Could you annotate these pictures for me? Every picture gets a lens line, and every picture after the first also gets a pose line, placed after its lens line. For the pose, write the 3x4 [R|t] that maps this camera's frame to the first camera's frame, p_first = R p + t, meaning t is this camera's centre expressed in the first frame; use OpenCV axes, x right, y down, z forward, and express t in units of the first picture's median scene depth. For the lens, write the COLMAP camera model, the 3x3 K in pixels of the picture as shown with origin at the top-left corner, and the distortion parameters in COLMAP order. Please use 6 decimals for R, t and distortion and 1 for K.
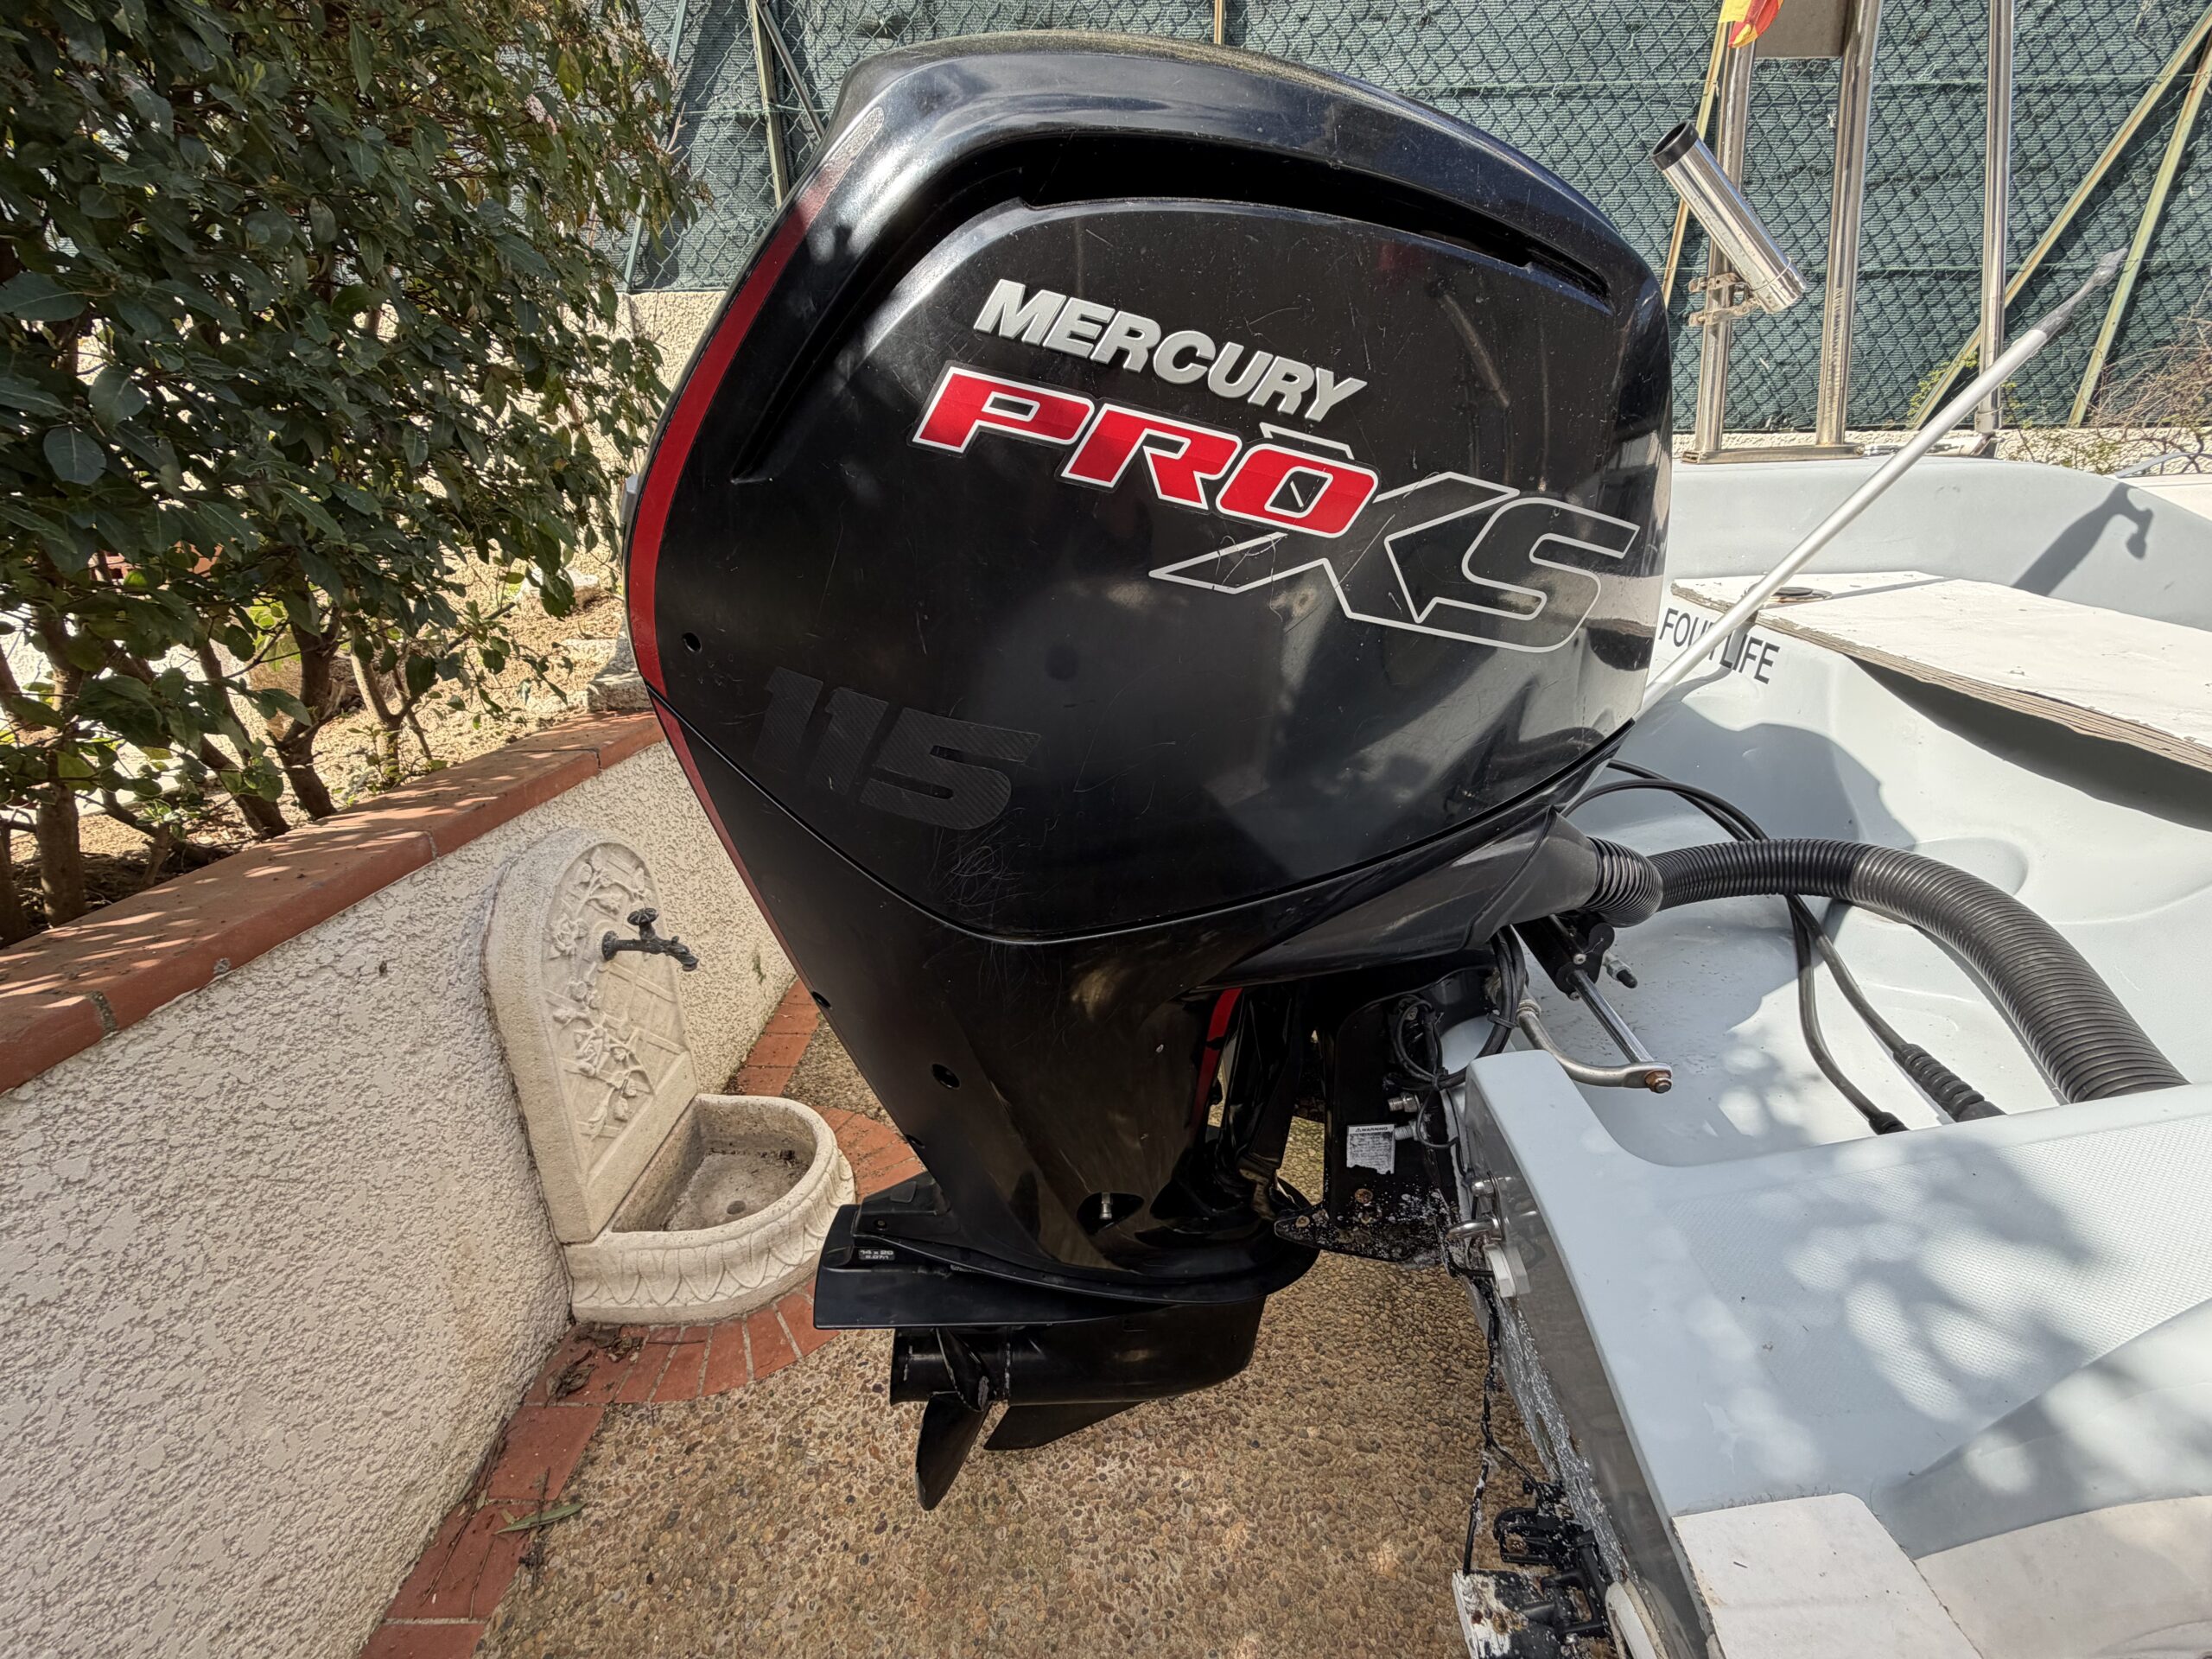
lens RADIAL K [[880.8, 0, 1101.3], [0, 880.8, 835.2], [0, 0, 1]] dist [0.000664, -0.000001]
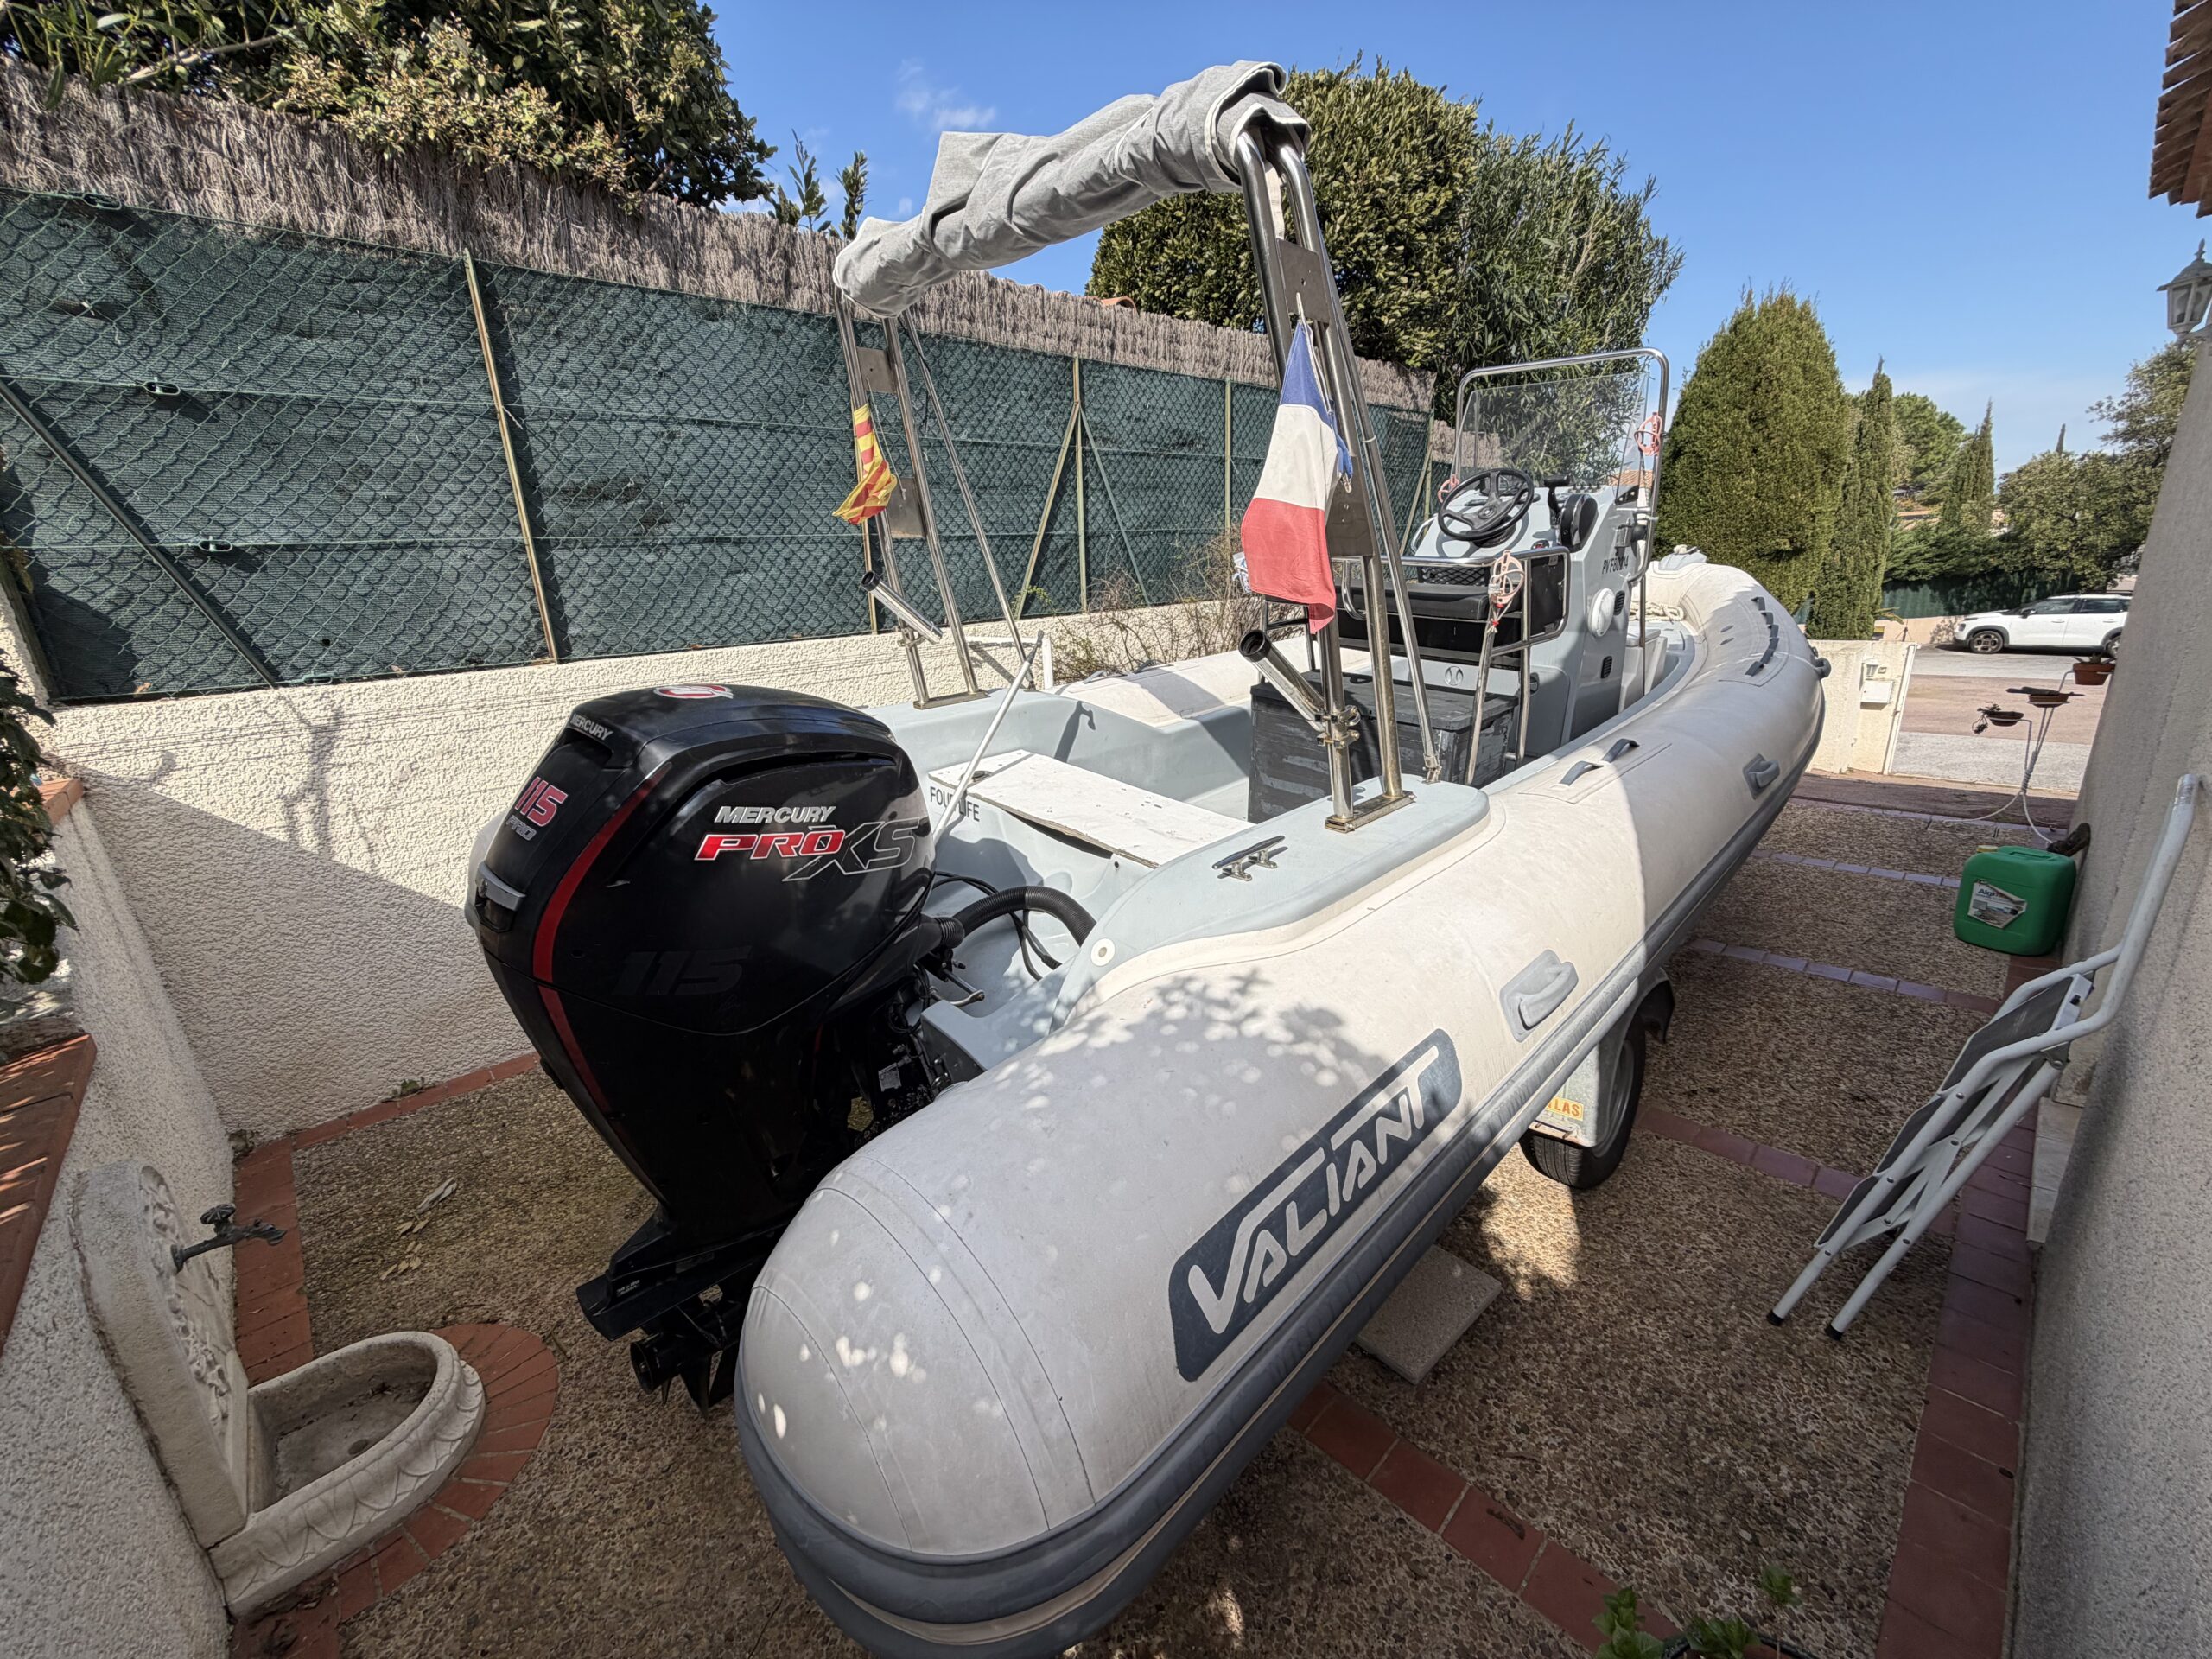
lens RADIAL K [[880.8, 0, 1097.1], [0, 880.8, 818.3], [0, 0, 1]] dist [0.000664, -0.000001]
pose [[0.722891, -0.211372, 0.657838, -0.505257], [0.285716, 0.958295, -0.006057, -0.086781], [-0.629123, 0.192334, 0.753135, -0.892935]]
